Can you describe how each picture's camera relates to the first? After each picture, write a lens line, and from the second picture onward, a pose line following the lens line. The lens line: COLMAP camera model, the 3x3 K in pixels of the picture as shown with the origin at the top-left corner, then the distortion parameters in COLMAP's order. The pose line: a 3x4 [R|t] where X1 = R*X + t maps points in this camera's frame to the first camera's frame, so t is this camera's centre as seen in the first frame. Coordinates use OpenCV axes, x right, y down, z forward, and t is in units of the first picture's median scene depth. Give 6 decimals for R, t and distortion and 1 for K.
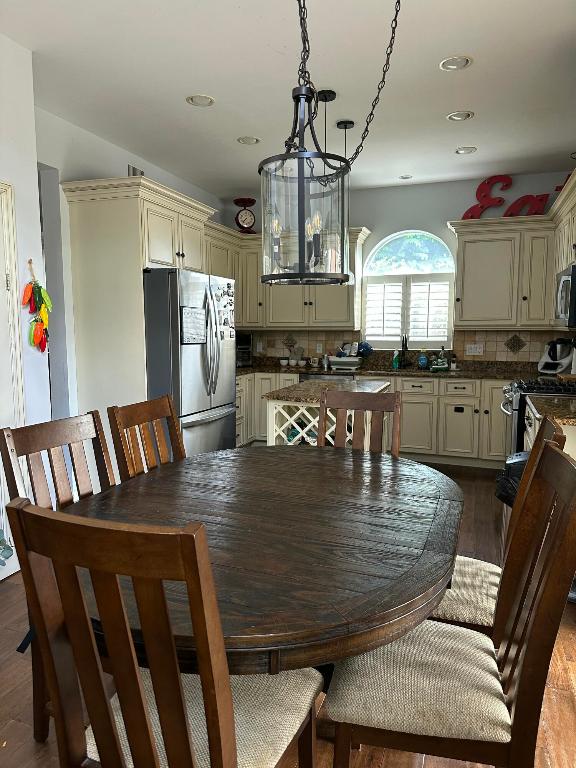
lens RADIAL K [[536.1, 0, 288.0], [0, 536.1, 384.0], [0, 0, 1]] dist [0.004500, 0.000554]
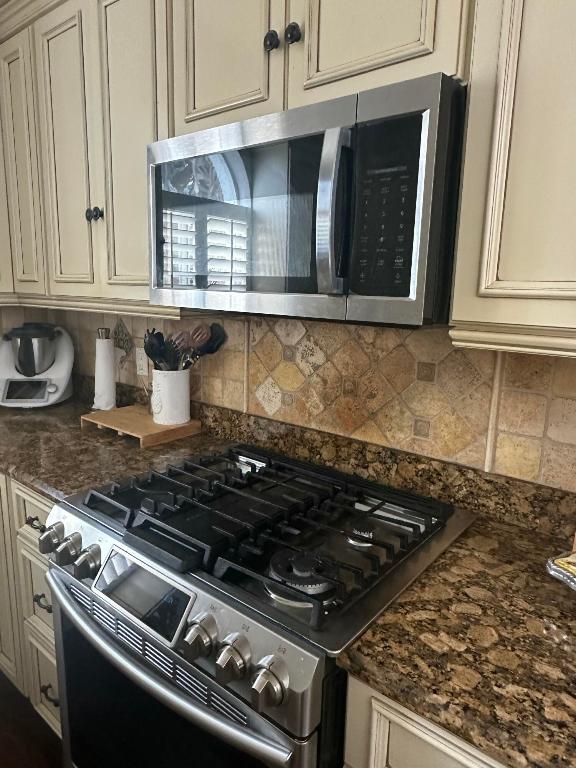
lens RADIAL K [[508.8, 0, 277.1], [0, 508.8, 380.5], [0, 0, 1]] dist [-0.008365, -0.002735]
pose [[0.341767, -0.164732, 0.925235, 0.171615], [0.078082, 0.986091, 0.146724, -0.079651], [-0.936535, 0.022099, 0.349876, 0.629000]]
